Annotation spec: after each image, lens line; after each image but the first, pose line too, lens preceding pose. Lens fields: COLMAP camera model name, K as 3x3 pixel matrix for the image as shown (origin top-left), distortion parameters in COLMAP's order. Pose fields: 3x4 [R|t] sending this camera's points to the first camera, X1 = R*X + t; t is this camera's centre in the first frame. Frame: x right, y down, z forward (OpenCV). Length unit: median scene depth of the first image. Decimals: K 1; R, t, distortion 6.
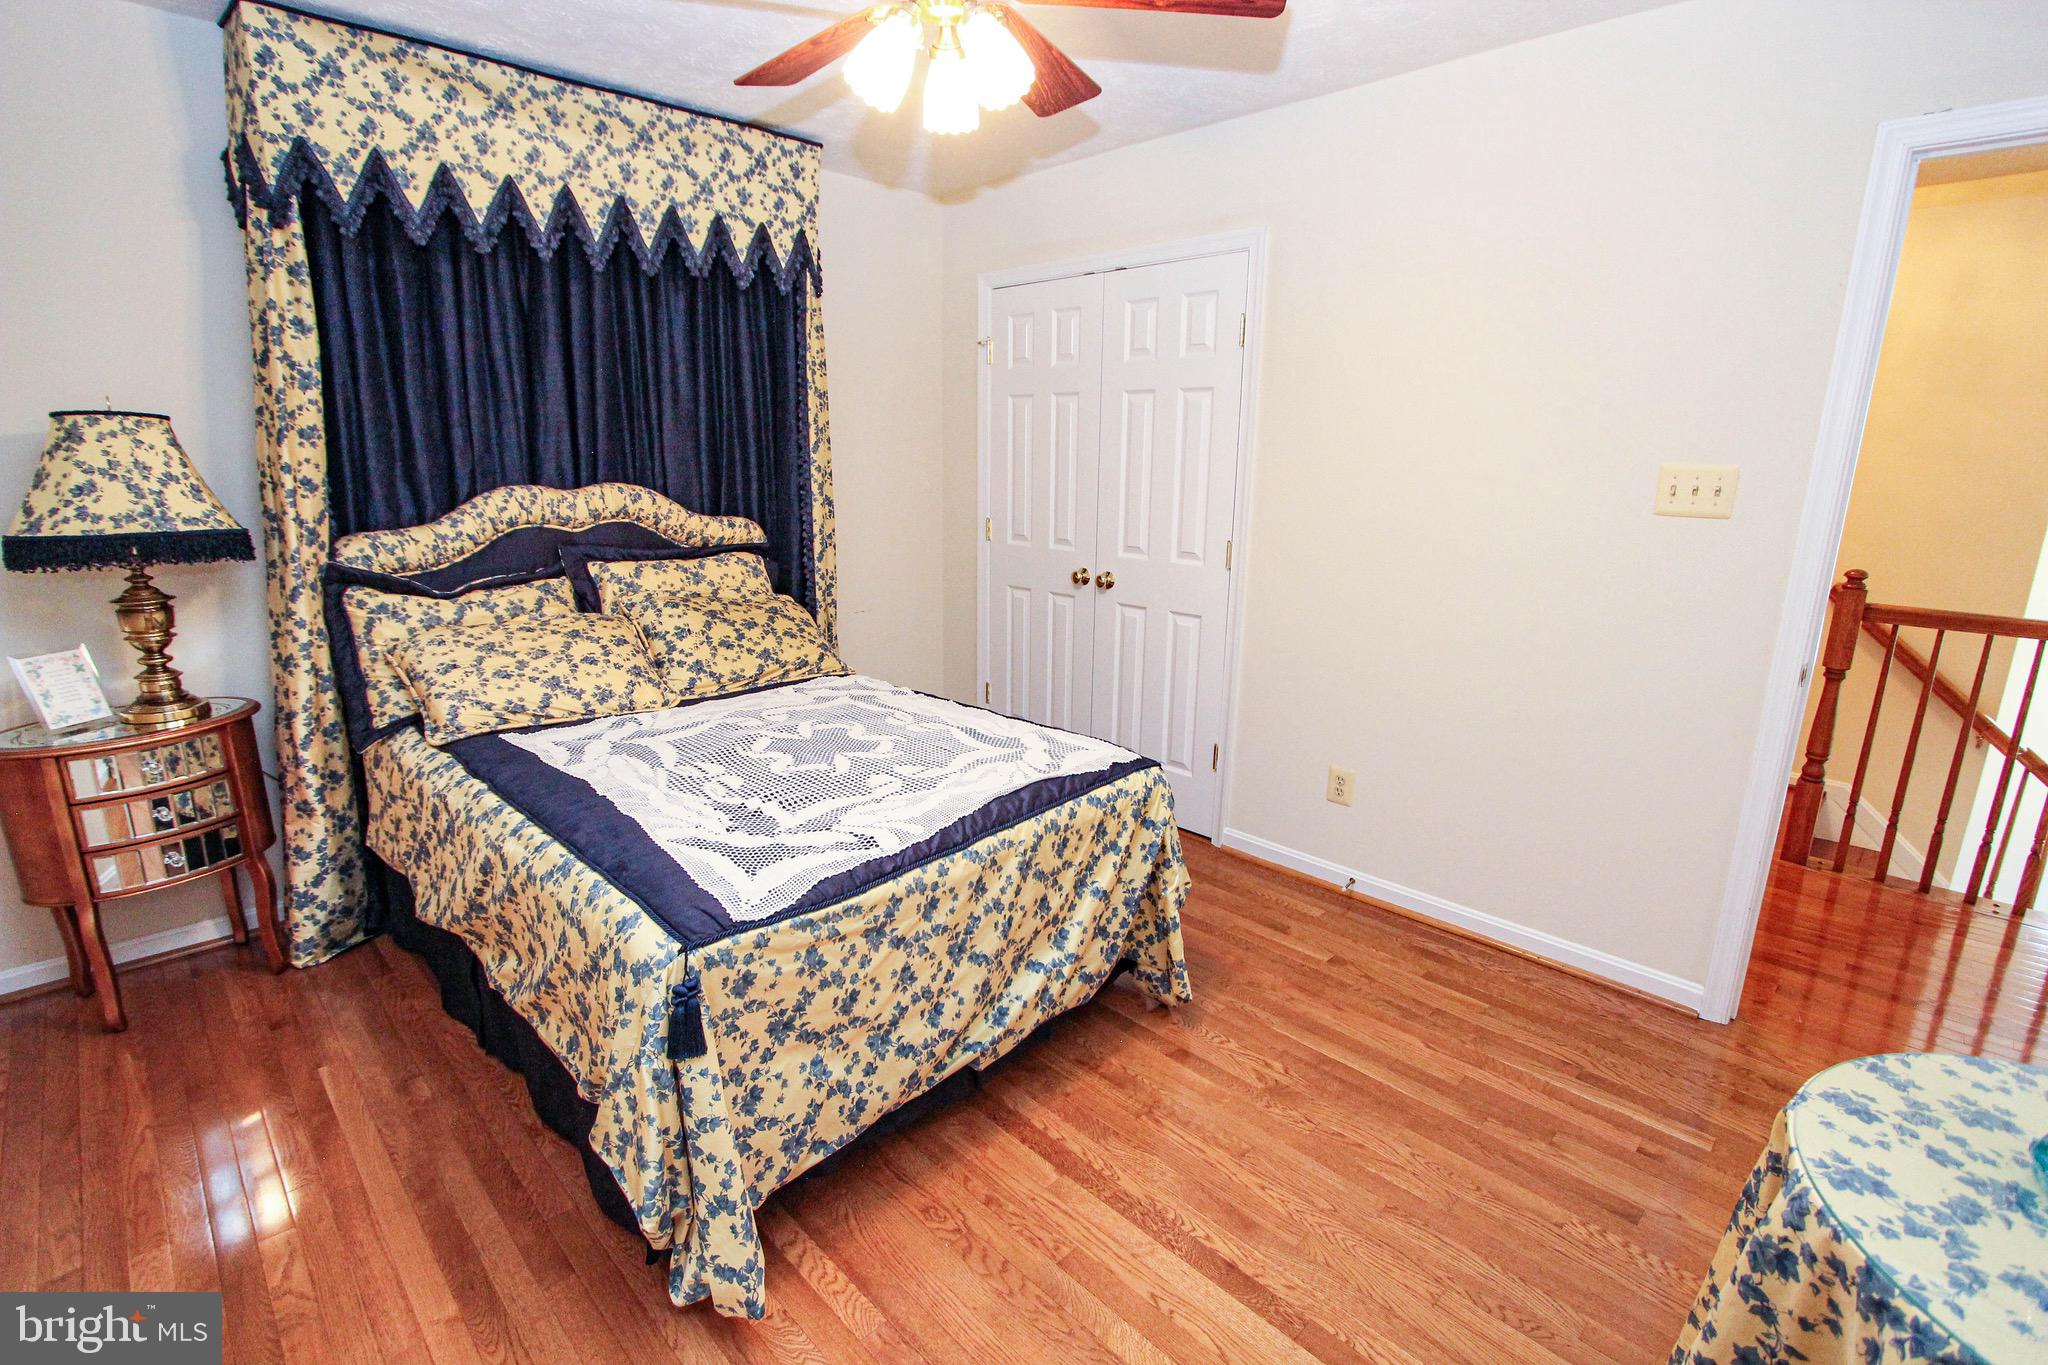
lens RADIAL K [[947.4, 0, 1028.2], [0, 947.4, 664.2], [0, 0, 1]] dist [0.000116, -0.010187]
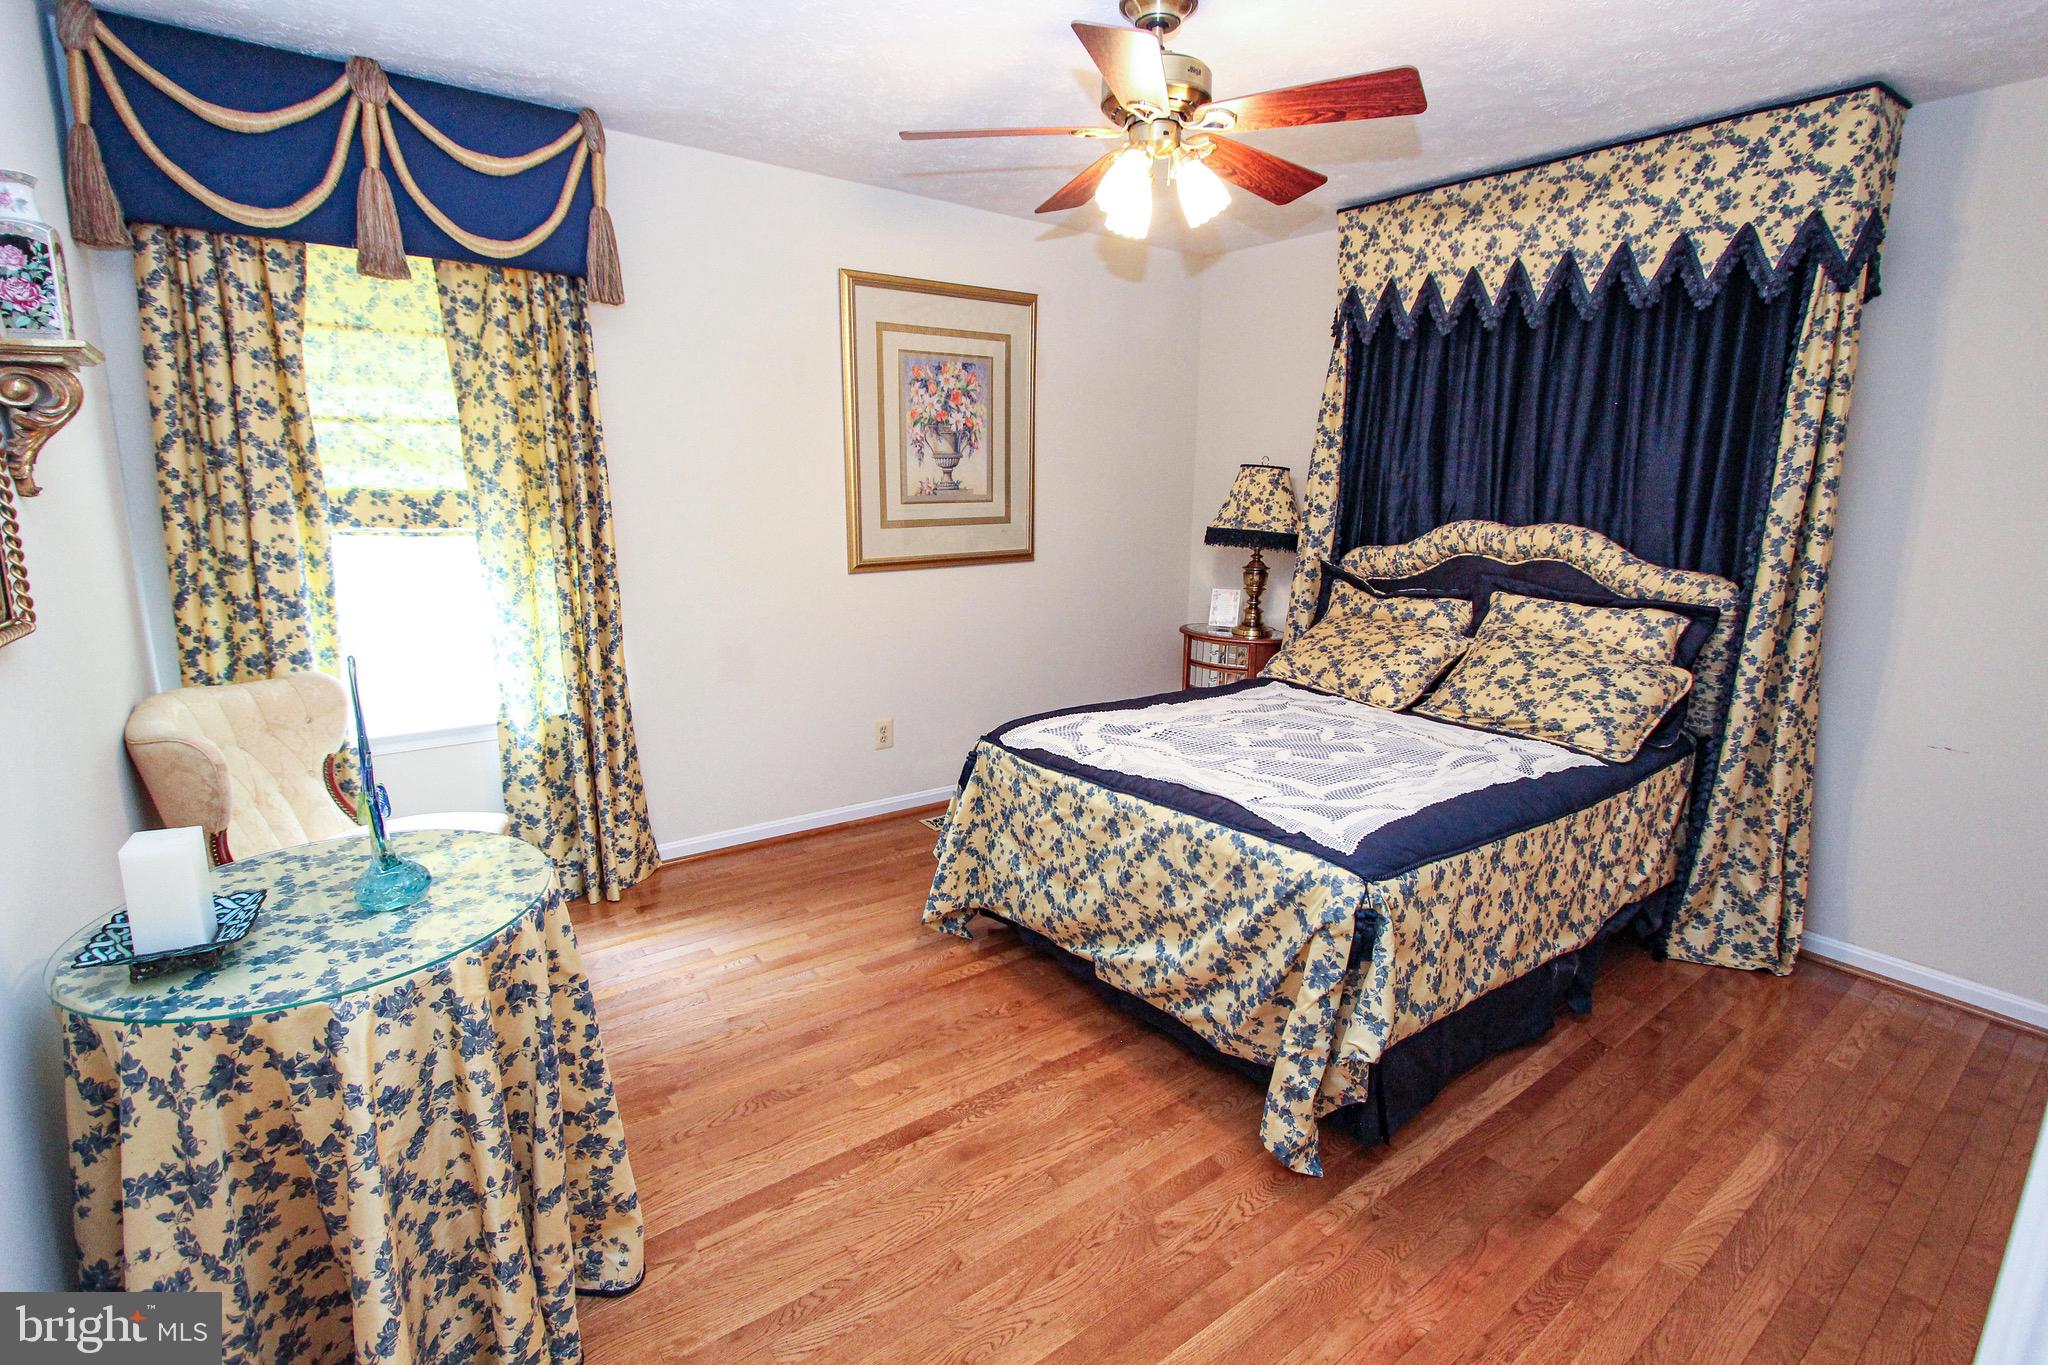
lens RADIAL K [[946.0, 0, 1017.5], [0, 946.0, 670.8], [0, 0, 1]] dist [-0.017276, 0.000639]
pose [[-0.134001, 0.180855, -0.974338, 0.811048], [-0.243361, 0.947092, 0.209267, -0.132430], [0.960635, 0.265157, -0.082898, 0.672140]]
